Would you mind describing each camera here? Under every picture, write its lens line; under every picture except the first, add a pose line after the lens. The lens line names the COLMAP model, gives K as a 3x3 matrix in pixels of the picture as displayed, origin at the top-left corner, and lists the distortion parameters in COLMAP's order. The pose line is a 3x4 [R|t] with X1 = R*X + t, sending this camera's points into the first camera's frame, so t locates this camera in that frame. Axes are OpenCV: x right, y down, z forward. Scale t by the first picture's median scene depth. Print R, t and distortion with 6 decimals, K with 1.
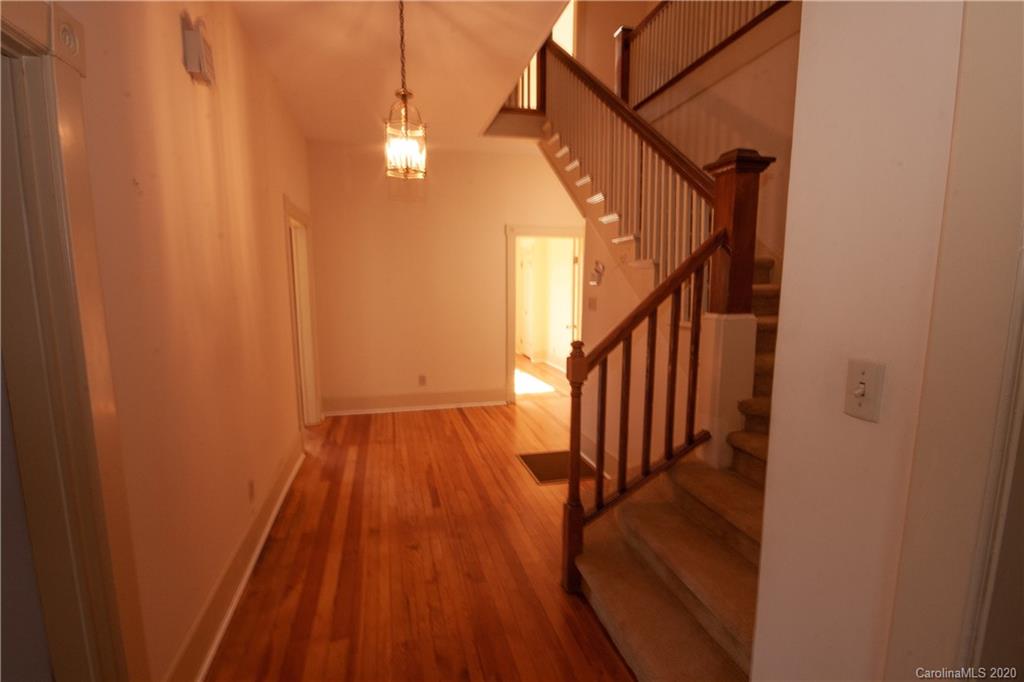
lens RADIAL K [[476.5, 0, 516.1], [0, 476.5, 347.7], [0, 0, 1]] dist [-0.002126, 0.000760]
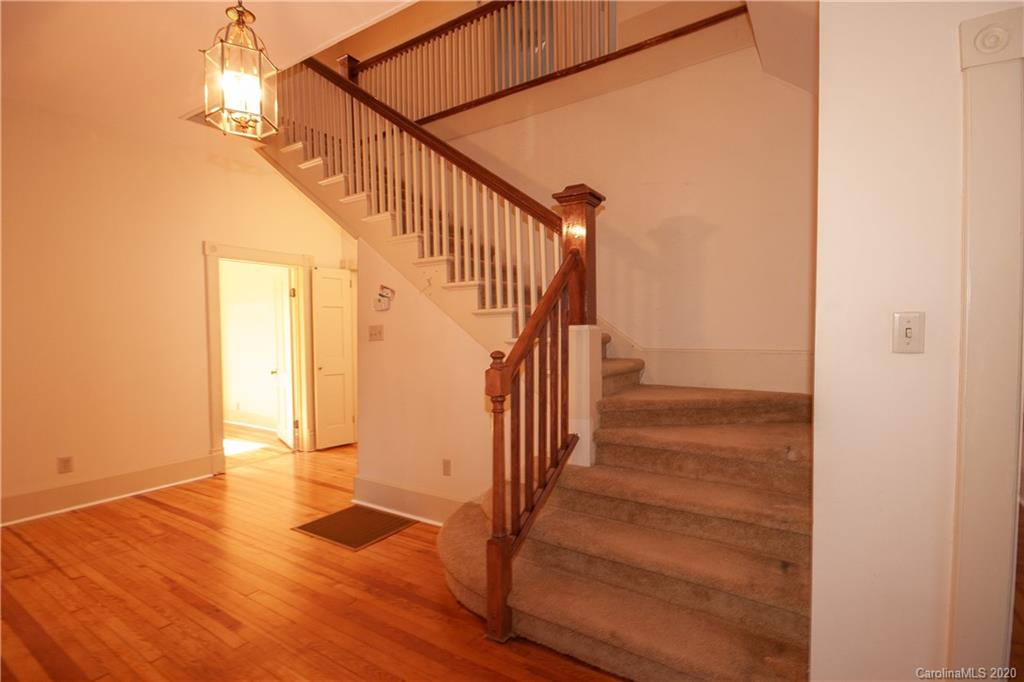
lens RADIAL K [[470.9, 0, 516.3], [0, 470.9, 354.3], [0, 0, 1]] dist [0.000932, 0.000615]
pose [[0.732224, -0.033569, 0.680236, -0.291766], [0.099868, 0.993281, -0.058483, 0.031129], [-0.673702, 0.110756, 0.730656, 0.202000]]
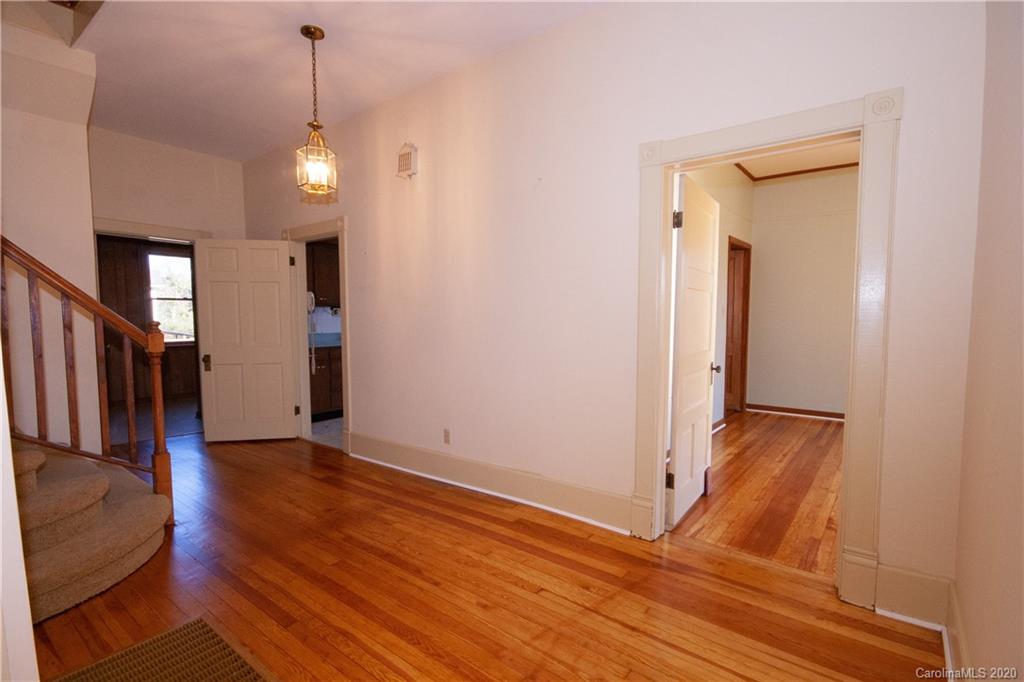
lens RADIAL K [[476.5, 0, 516.1], [0, 476.5, 347.7], [0, 0, 1]] dist [-0.002126, 0.000760]
pose [[-0.794827, 0.043145, -0.605301, 0.078660], [-0.078222, 0.981864, 0.172699, -0.148741], [0.601774, 0.184614, -0.777037, 1.585579]]
